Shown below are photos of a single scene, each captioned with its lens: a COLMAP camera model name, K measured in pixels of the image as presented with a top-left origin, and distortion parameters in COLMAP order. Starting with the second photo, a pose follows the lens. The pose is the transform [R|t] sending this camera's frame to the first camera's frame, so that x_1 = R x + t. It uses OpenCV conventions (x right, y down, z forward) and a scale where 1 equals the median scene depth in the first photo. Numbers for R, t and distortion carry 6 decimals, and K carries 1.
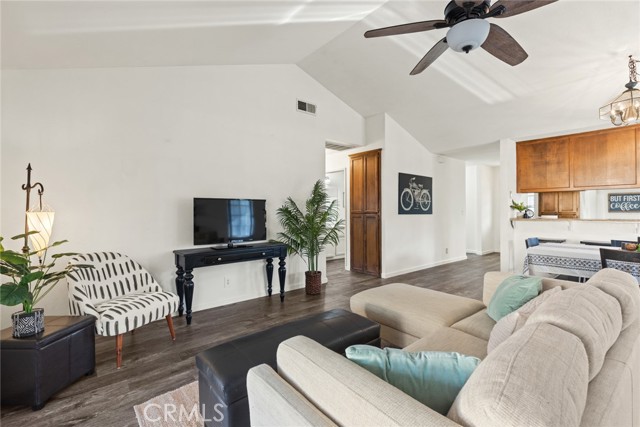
lens RADIAL K [[289.9, 0, 322.4], [0, 289.9, 211.7], [0, 0, 1]] dist [0.000719, -0.000285]
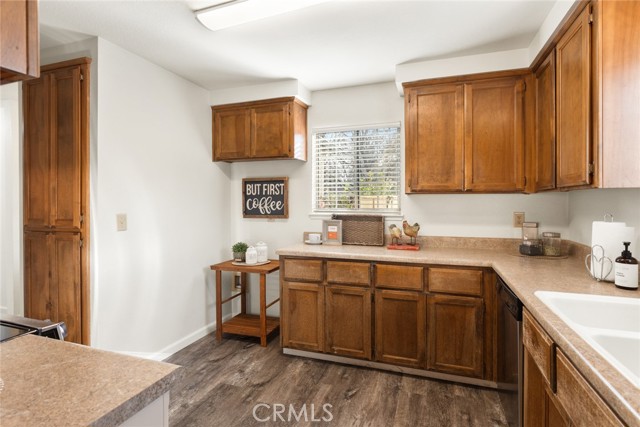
lens RADIAL K [[327.6, 0, 319.2], [0, 327.6, 203.1], [0, 0, 1]] dist [-0.000520, -0.000345]
pose [[0.856658, 0.004018, 0.515870, 1.007999], [-0.001361, 0.999984, -0.005528, -0.023778], [-0.515884, 0.004033, 0.856649, 0.585300]]
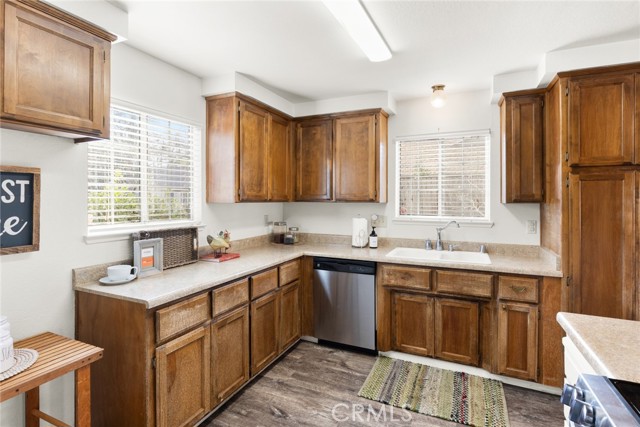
lens RADIAL K [[323.6, 0, 320.9], [0, 323.6, 195.9], [0, 0, 1]] dist [0.000016, 0.000362]
pose [[-0.451875, 0.010101, 0.892024, 0.876231], [0.004930, 0.999949, -0.008826, -0.046528], [-0.892068, 0.000409, -0.451902, 1.061056]]
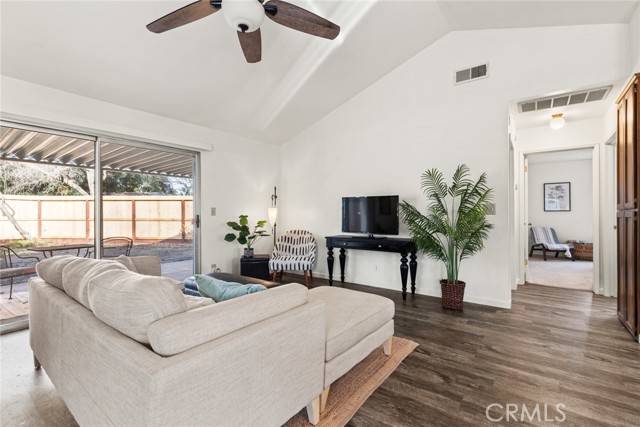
lens RADIAL K [[289.9, 0, 322.4], [0, 289.9, 211.7], [0, 0, 1]] dist [0.000719, -0.000285]
pose [[0.229655, 0.001558, -0.973271, 0.546878], [-0.003563, 0.999993, 0.000760, 0.012199], [0.973266, 0.003293, 0.229659, 0.379650]]
